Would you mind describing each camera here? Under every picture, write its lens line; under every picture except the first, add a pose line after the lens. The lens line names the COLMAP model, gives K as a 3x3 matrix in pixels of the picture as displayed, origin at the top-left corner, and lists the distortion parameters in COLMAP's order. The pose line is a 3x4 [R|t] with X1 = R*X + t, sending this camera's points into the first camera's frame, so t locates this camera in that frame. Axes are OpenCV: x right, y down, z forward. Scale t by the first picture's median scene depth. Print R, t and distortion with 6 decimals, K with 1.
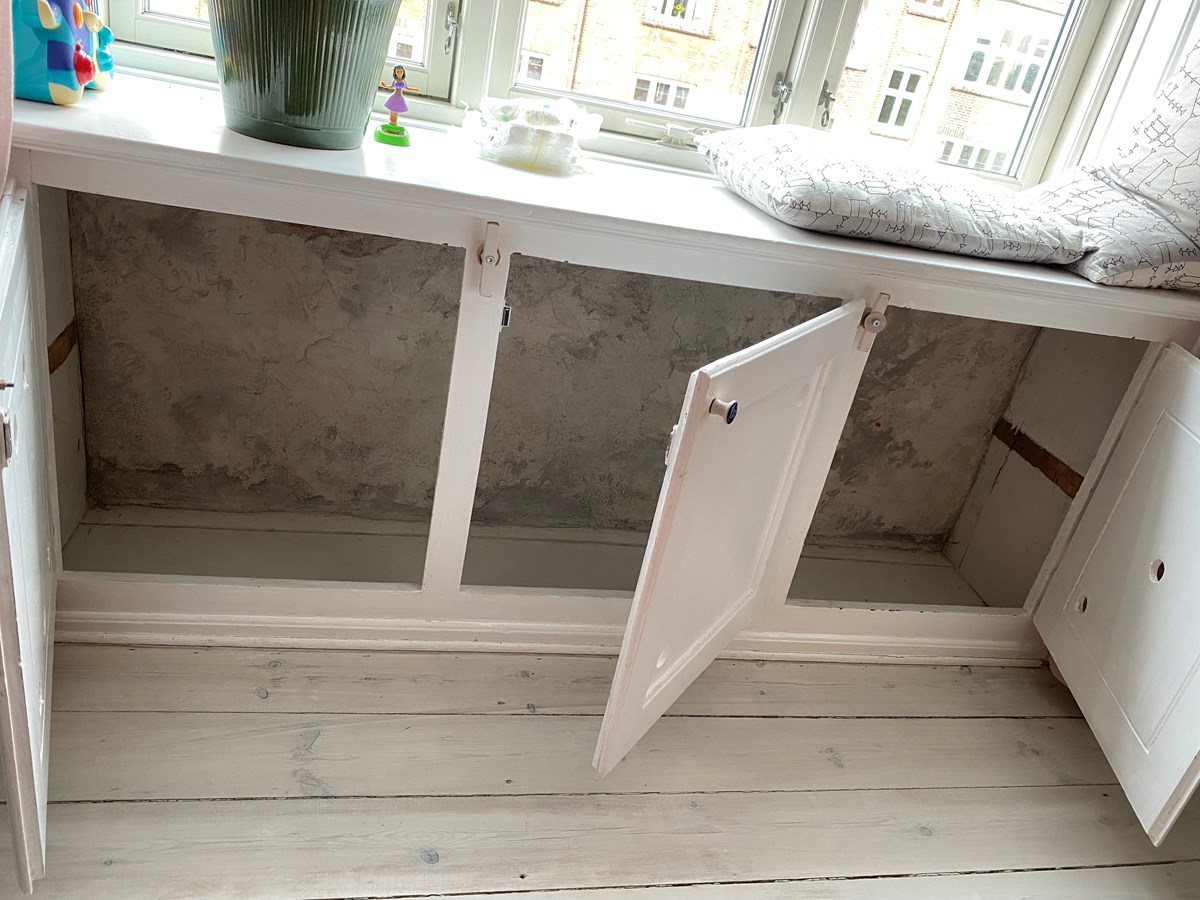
lens RADIAL K [[924.2, 0, 611.9], [0, 924.2, 443.0], [0, 0, 1]] dist [0.062611, -0.002491]
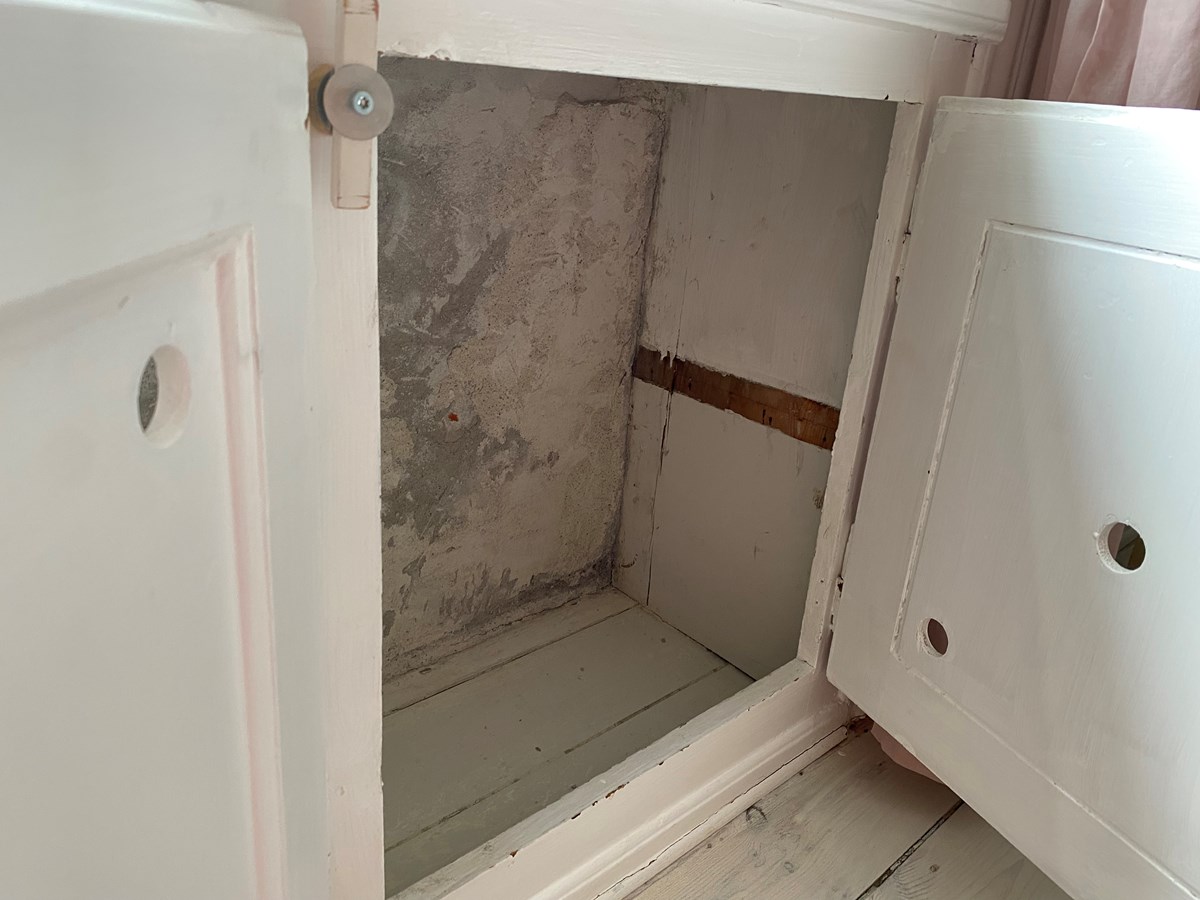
lens RADIAL K [[924.2, 0, 611.9], [0, 924.2, 443.0], [0, 0, 1]] dist [0.062611, -0.002491]
pose [[0.848665, -0.303899, 0.432913, 0.133025], [0.305383, 0.949793, 0.068081, -0.014295], [-0.431867, 0.074426, 0.898861, 0.496529]]
